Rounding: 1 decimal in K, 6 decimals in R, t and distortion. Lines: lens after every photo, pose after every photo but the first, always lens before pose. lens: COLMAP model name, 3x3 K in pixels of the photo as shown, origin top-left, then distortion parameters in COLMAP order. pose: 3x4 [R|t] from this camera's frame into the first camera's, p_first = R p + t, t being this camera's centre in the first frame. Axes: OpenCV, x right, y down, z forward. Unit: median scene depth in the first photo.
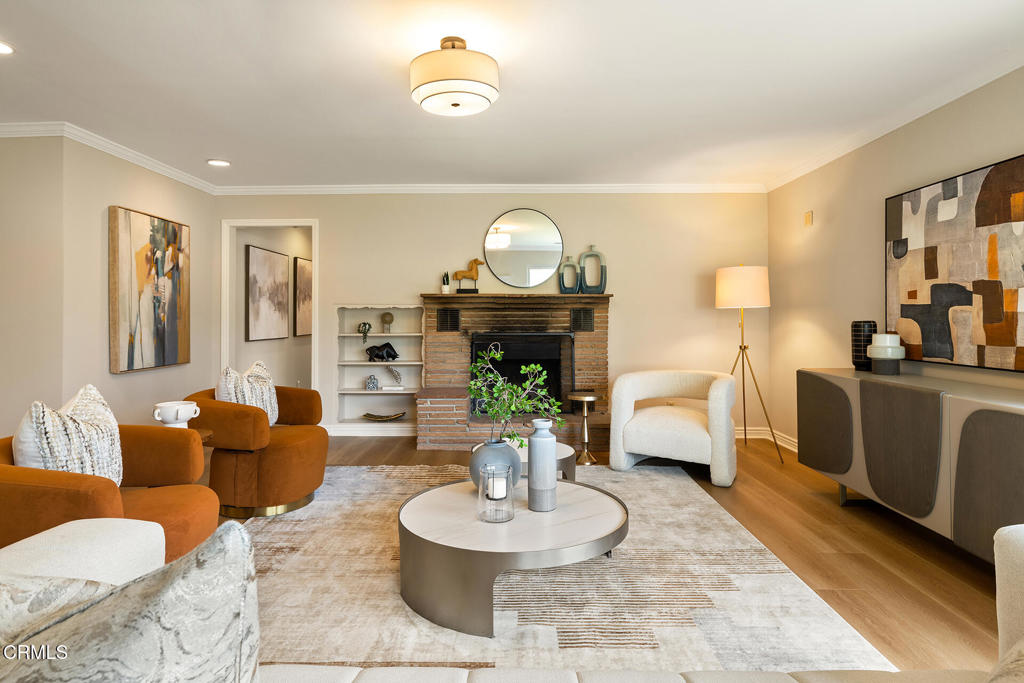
lens RADIAL K [[558.3, 0, 520.2], [0, 558.3, 315.8], [0, 0, 1]] dist [0.000652, 0.001766]
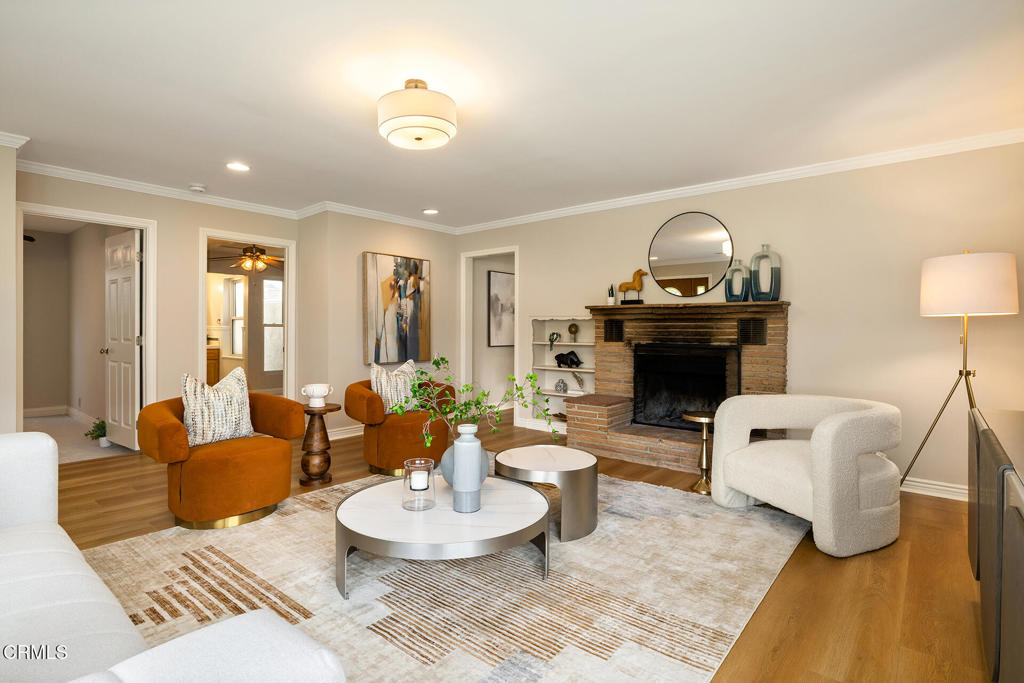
lens RADIAL K [[511.0, 0, 508.9], [0, 511.0, 337.3], [0, 0, 1]] dist [0.001249, -0.001039]
pose [[0.773073, 0.014431, -0.634153, 0.324836], [-0.003061, 0.999814, 0.019021, 0.002206], [0.634310, -0.012763, 0.772974, 0.145478]]
